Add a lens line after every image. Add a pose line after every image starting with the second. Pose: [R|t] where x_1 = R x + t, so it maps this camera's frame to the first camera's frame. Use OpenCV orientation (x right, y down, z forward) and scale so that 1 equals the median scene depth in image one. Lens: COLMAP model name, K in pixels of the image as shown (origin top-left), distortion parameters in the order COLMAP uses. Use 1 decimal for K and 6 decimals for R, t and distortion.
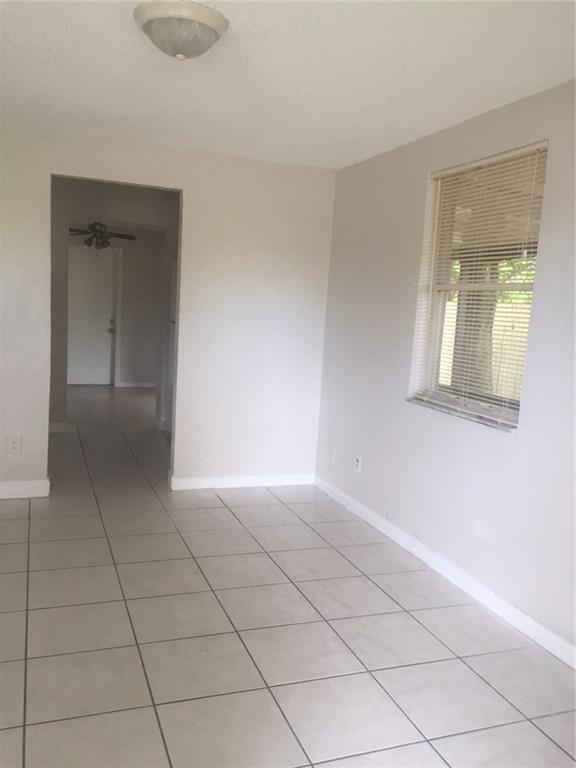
lens RADIAL K [[664.4, 0, 292.1], [0, 664.4, 383.2], [0, 0, 1]] dist [0.074985, -0.100766]
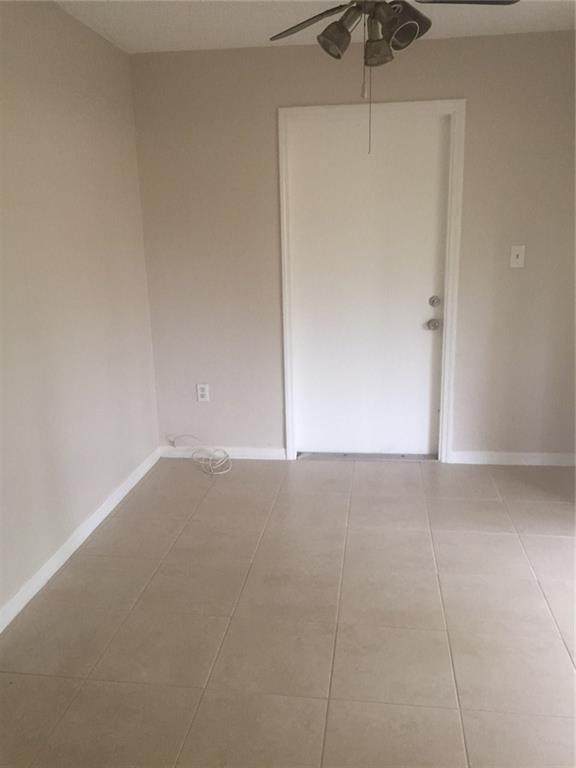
lens RADIAL K [[664.4, 0, 288.4], [0, 664.4, 383.6], [0, 0, 1]] dist [0.074985, -0.100766]
pose [[0.875408, 0.040611, -0.481676, -0.190311], [0.010224, 0.994686, 0.102446, -0.105892], [0.483277, -0.094606, 0.870341, 0.756966]]
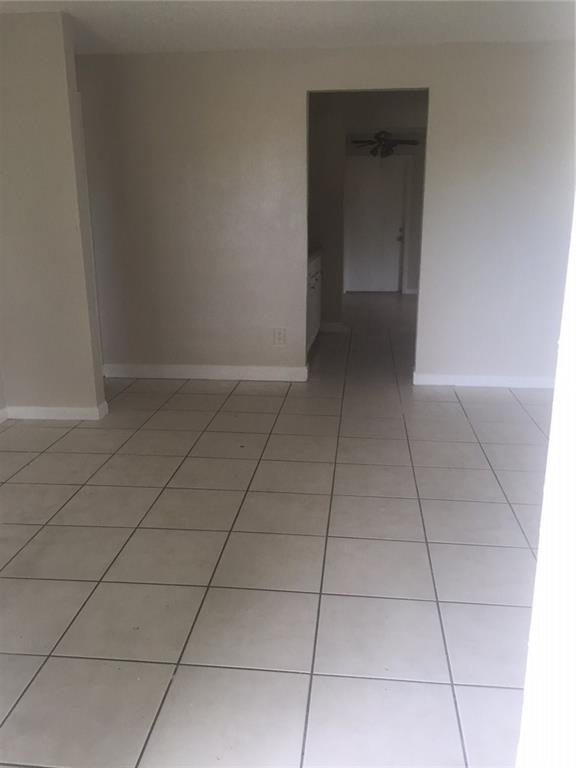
lens RADIAL K [[664.4, 0, 284.0], [0, 664.4, 383.0], [0, 0, 1]] dist [0.074985, -0.100766]
pose [[0.885142, 0.061341, -0.461260, 0.075931], [-0.001218, 0.991575, 0.129527, 0.011425], [0.465319, -0.114088, 0.877760, -0.022412]]
